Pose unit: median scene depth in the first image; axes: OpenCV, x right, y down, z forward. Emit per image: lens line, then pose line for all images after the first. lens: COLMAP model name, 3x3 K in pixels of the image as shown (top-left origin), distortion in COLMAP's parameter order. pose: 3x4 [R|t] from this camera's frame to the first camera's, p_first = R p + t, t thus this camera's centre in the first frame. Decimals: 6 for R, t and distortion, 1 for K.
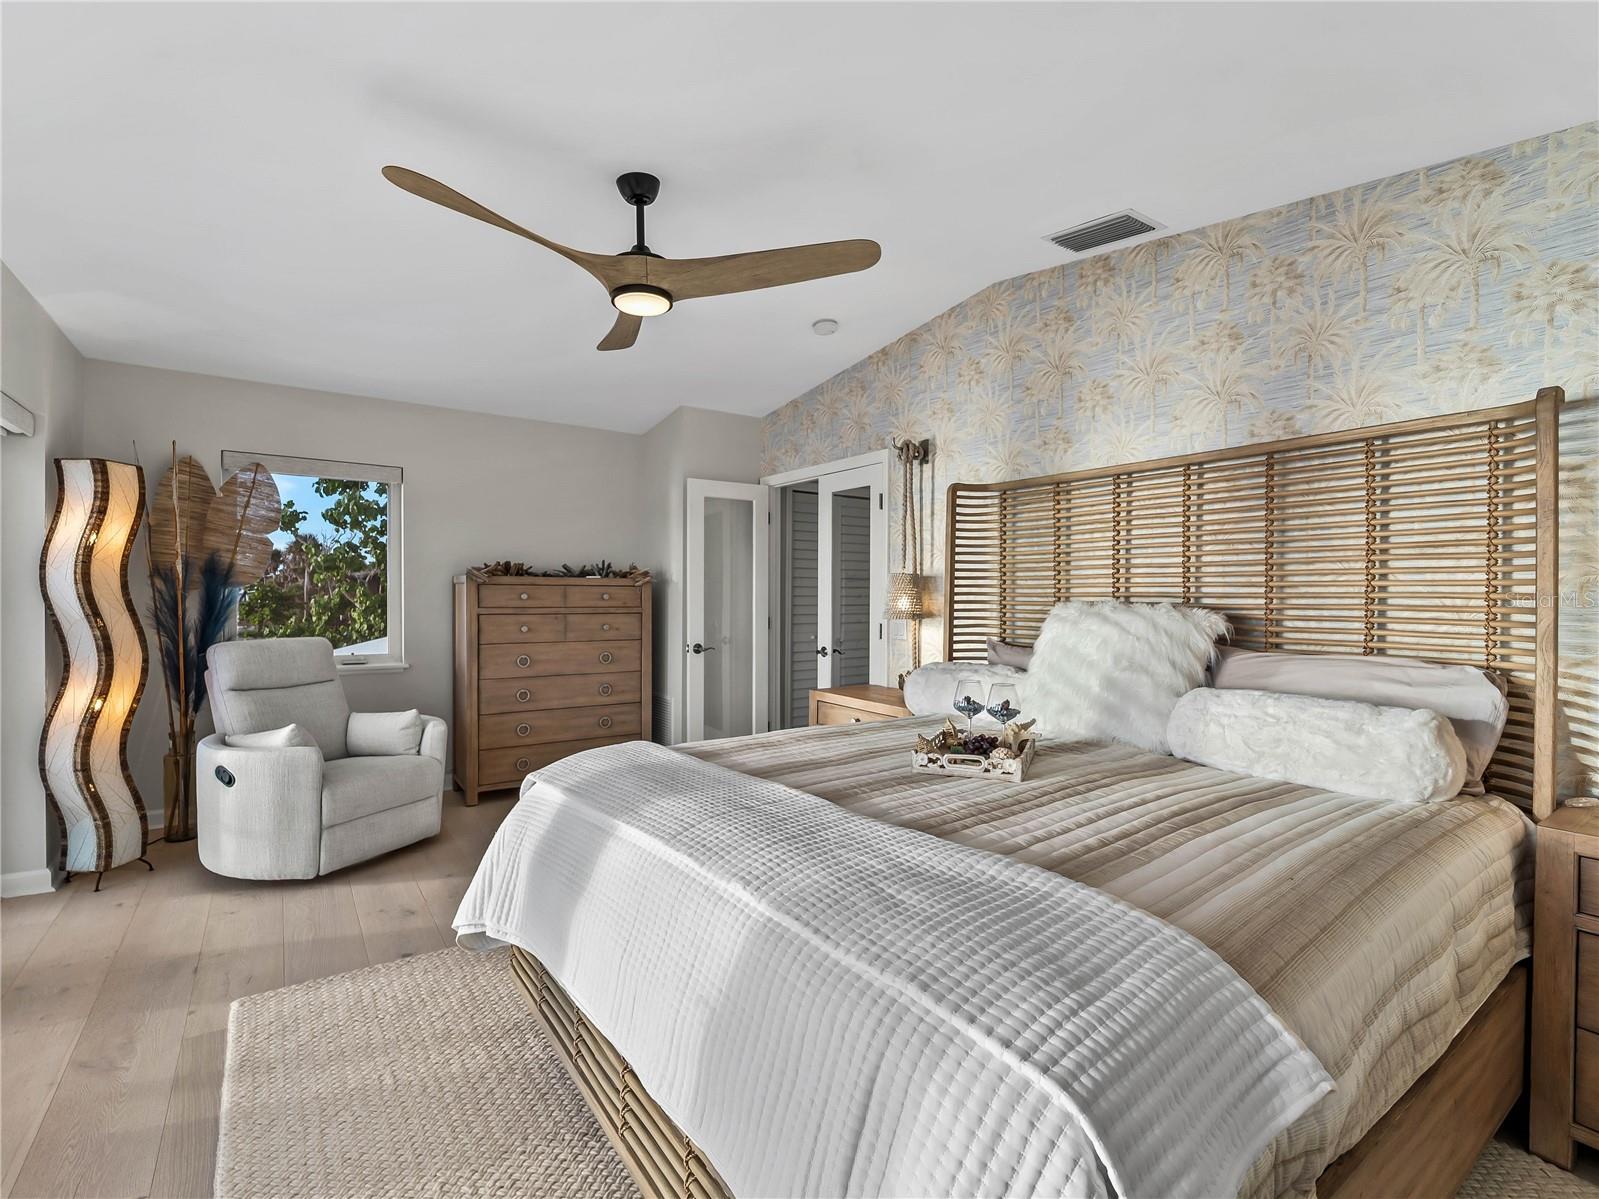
lens RADIAL K [[741.1, 0, 802.1], [0, 741.1, 601.0], [0, 0, 1]] dist [0.001009, -0.003056]
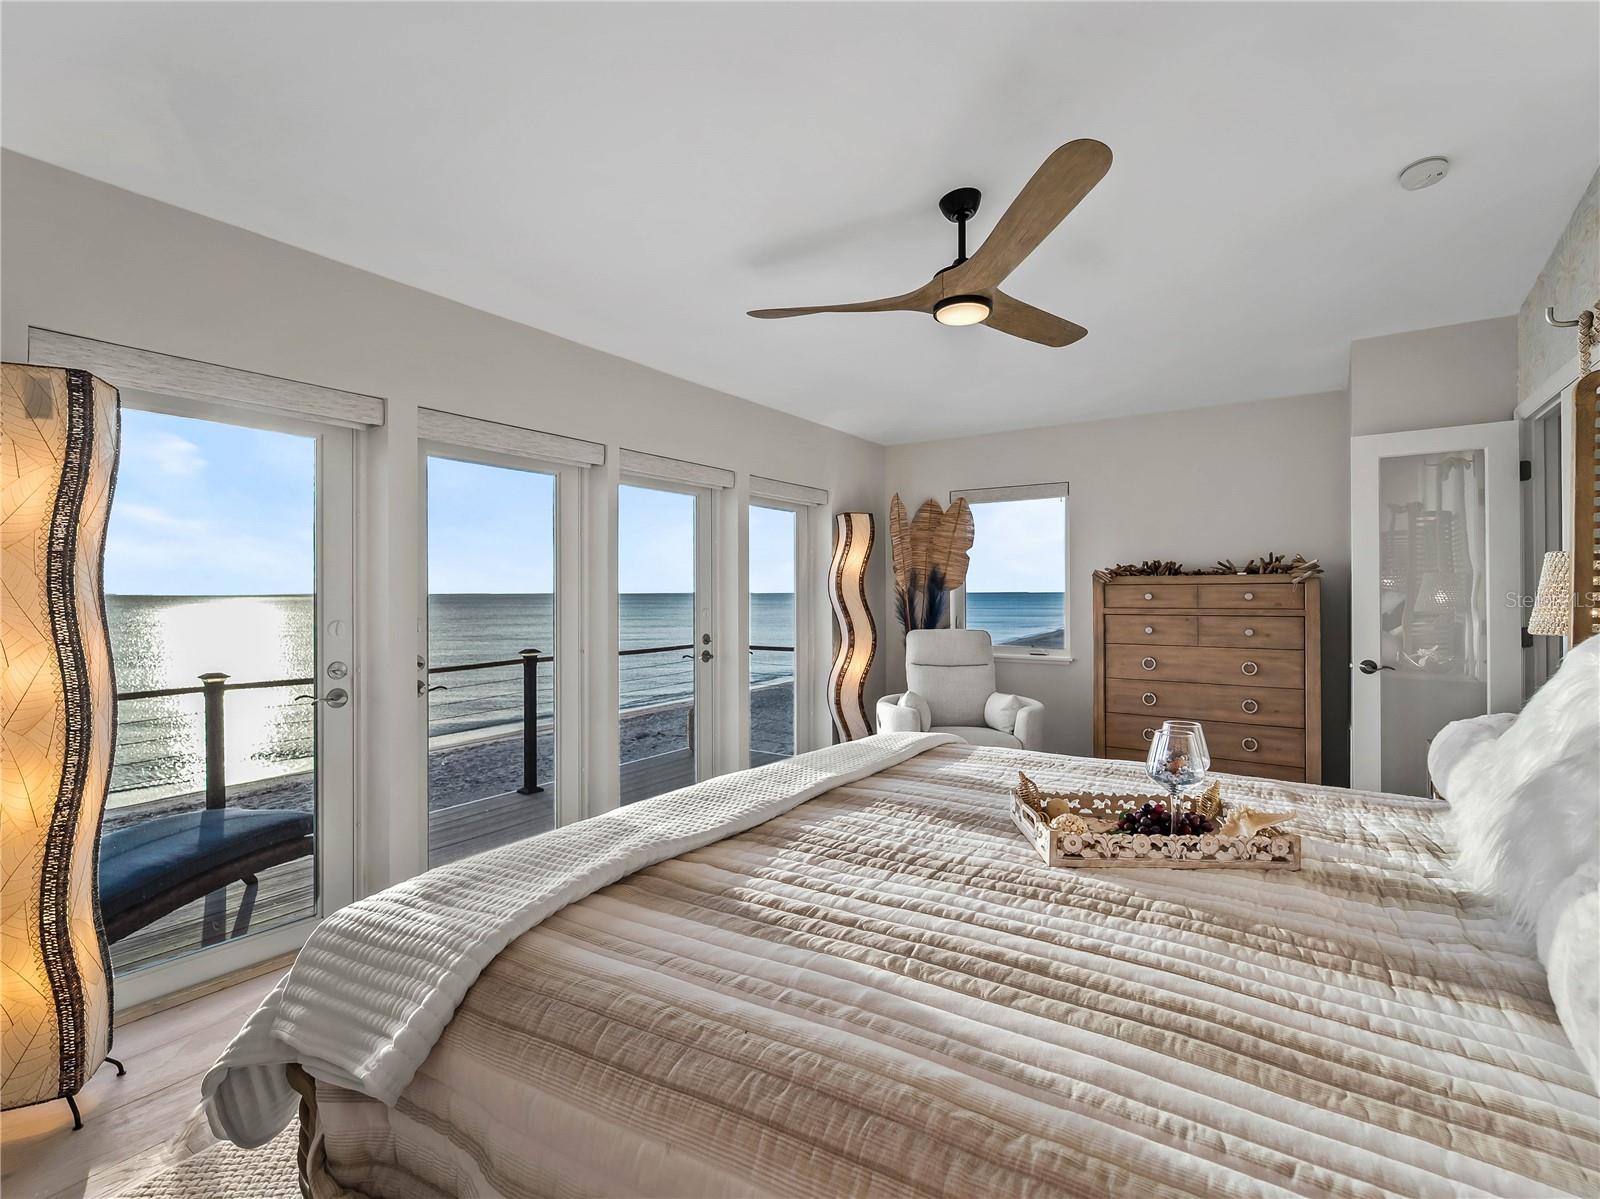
lens RADIAL K [[741.6, 0, 805.1], [0, 741.6, 596.7], [0, 0, 1]] dist [0.001009, -0.003056]
pose [[0.357934, -0.003864, -0.933739, 0.369646], [-0.002714, 0.999983, -0.005178, 0.000236], [0.933743, 0.004388, 0.357918, 0.235030]]
